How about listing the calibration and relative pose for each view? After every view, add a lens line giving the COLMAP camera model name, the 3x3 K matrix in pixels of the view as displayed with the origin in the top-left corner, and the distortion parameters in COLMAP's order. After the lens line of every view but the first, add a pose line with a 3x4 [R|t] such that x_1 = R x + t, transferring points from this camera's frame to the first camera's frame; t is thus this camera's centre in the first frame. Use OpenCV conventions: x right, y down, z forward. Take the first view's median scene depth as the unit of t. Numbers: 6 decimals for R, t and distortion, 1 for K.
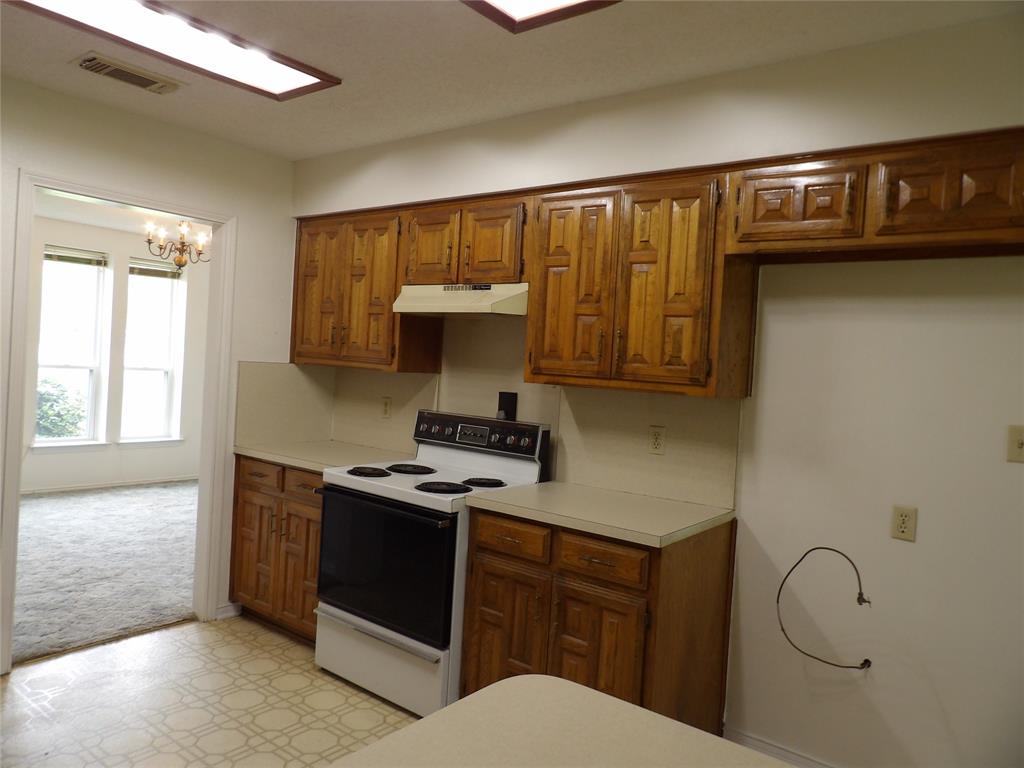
lens RADIAL K [[728.4, 0, 504.9], [0, 728.4, 380.2], [0, 0, 1]] dist [-0.035976, 0.042345]
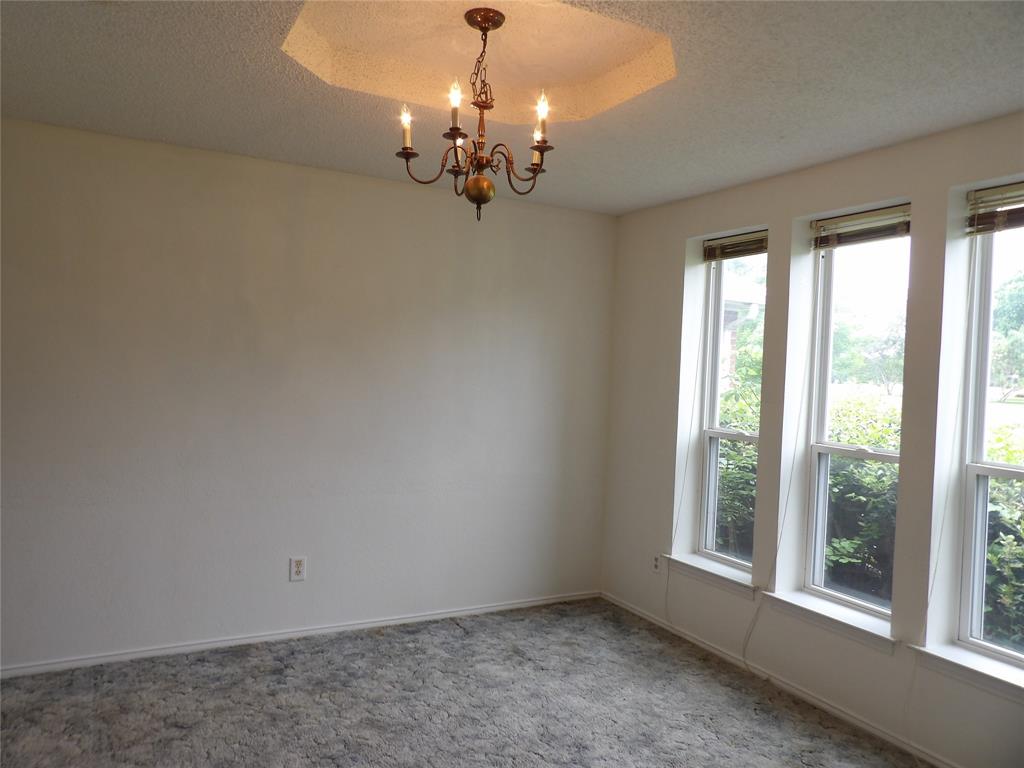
lens RADIAL K [[728.4, 0, 504.9], [0, 728.4, 380.2], [0, 0, 1]] dist [-0.035976, 0.042345]
pose [[-0.406780, -0.060152, -0.911544, -0.072882], [-0.077996, 0.996473, -0.030950, -0.043238], [0.910191, 0.058507, -0.410037, 1.216700]]
